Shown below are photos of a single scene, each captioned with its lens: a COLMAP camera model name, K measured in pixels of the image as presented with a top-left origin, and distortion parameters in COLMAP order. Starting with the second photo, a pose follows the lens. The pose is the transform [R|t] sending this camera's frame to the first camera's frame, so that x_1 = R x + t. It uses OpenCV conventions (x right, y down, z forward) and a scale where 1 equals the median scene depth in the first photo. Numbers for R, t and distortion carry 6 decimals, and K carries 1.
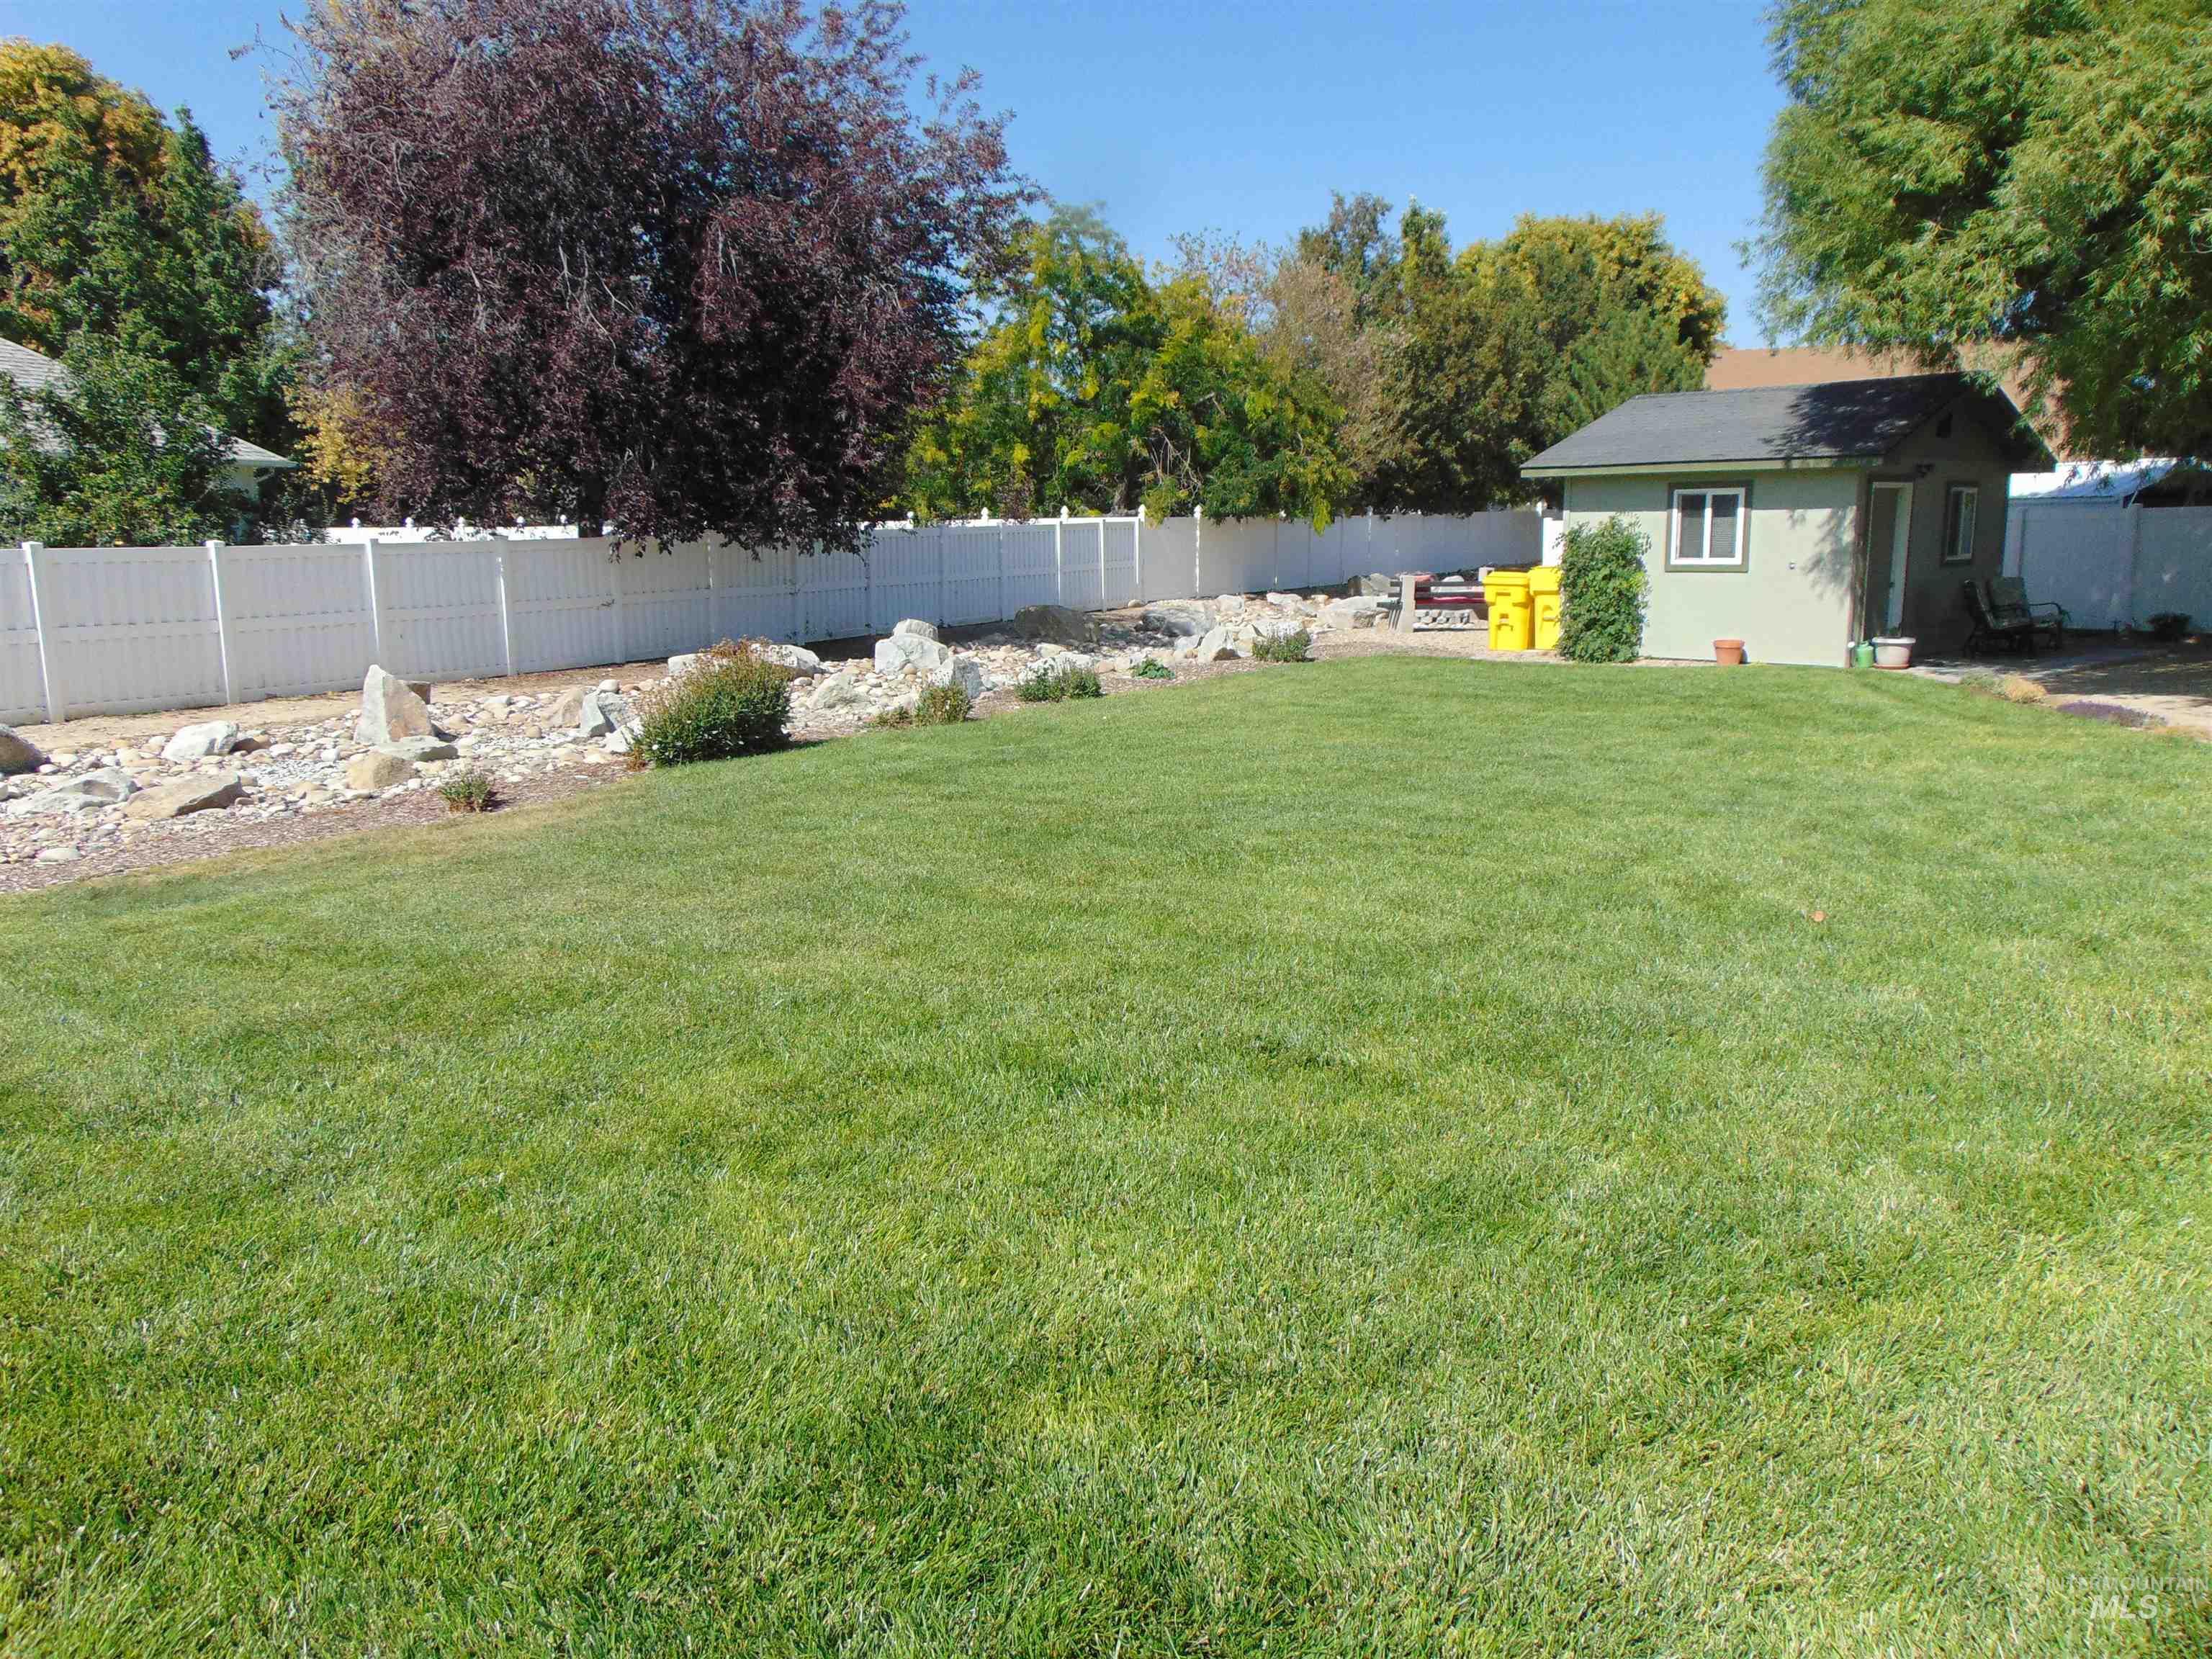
lens RADIAL K [[1656.3, 0, 1109.7], [0, 1656.3, 834.0], [0, 0, 1]] dist [-0.028105, 0.057494]
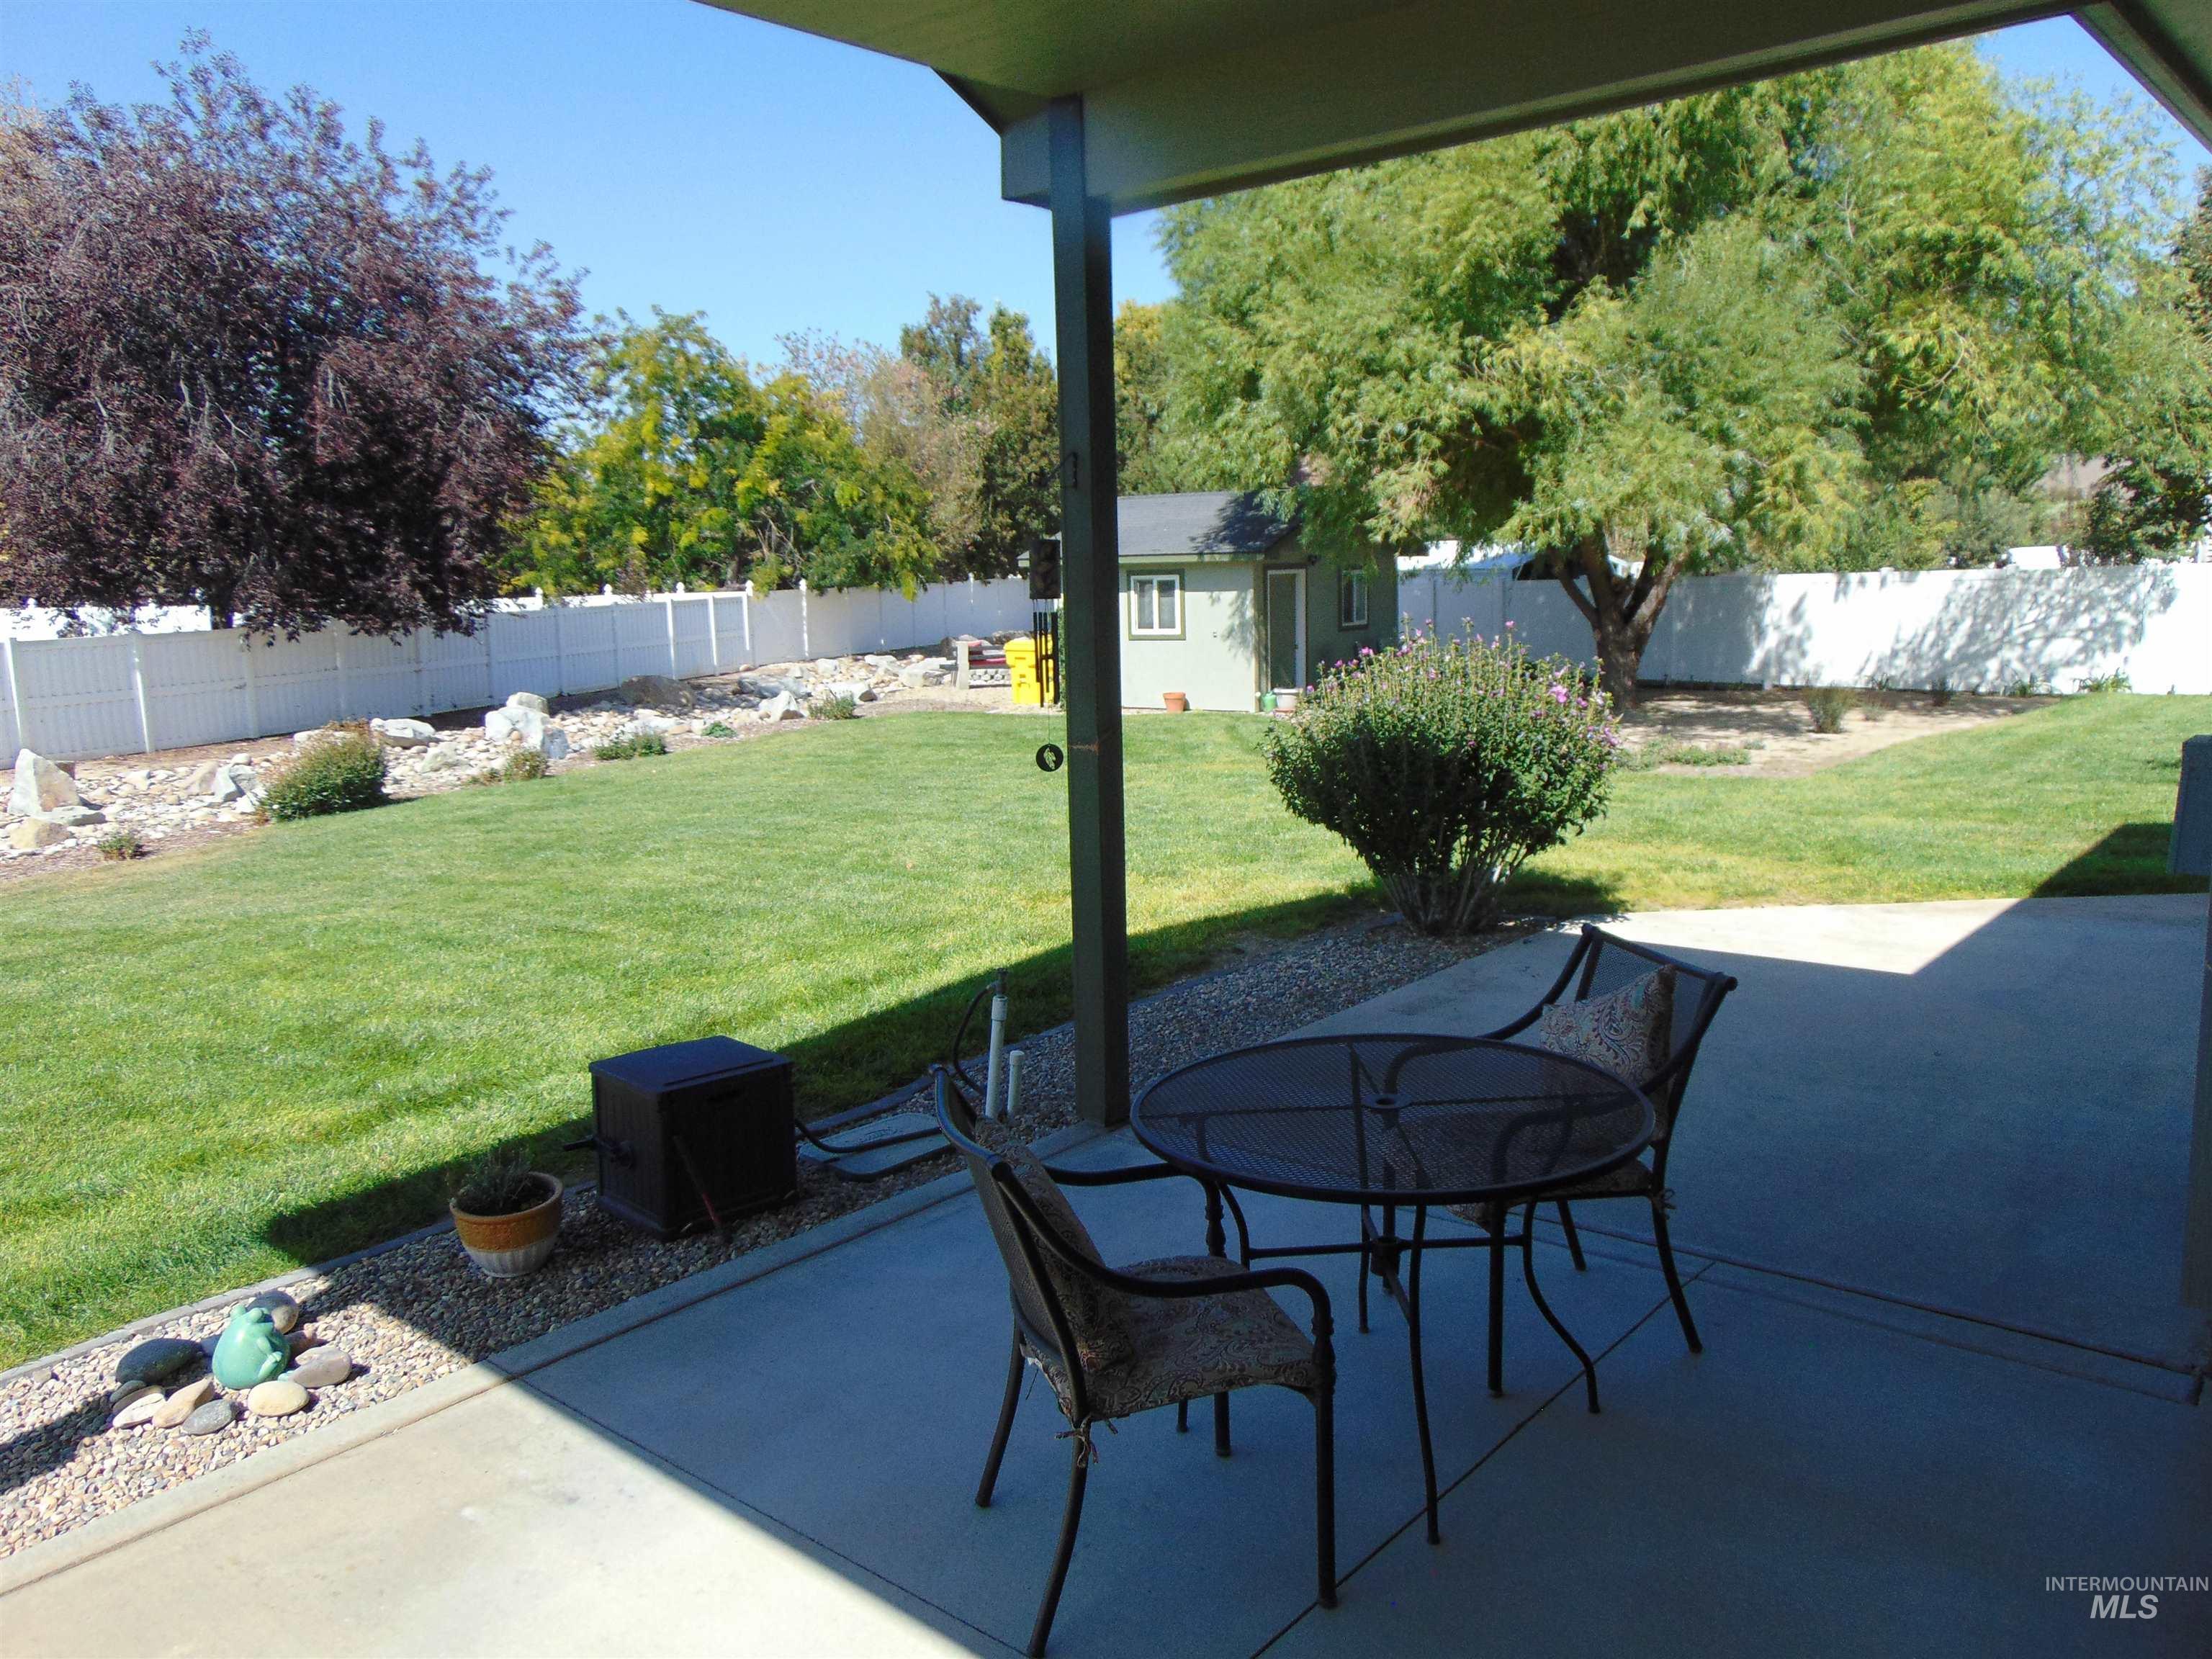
lens RADIAL K [[1656.3, 0, 1107.9], [0, 1656.3, 836.2], [0, 0, 1]] dist [-0.028105, 0.057494]
pose [[0.983156, -0.043156, 0.177601, 0.084475], [0.047689, 0.998634, -0.021329, 0.018164], [-0.176438, 0.029439, 0.983871, -0.240883]]
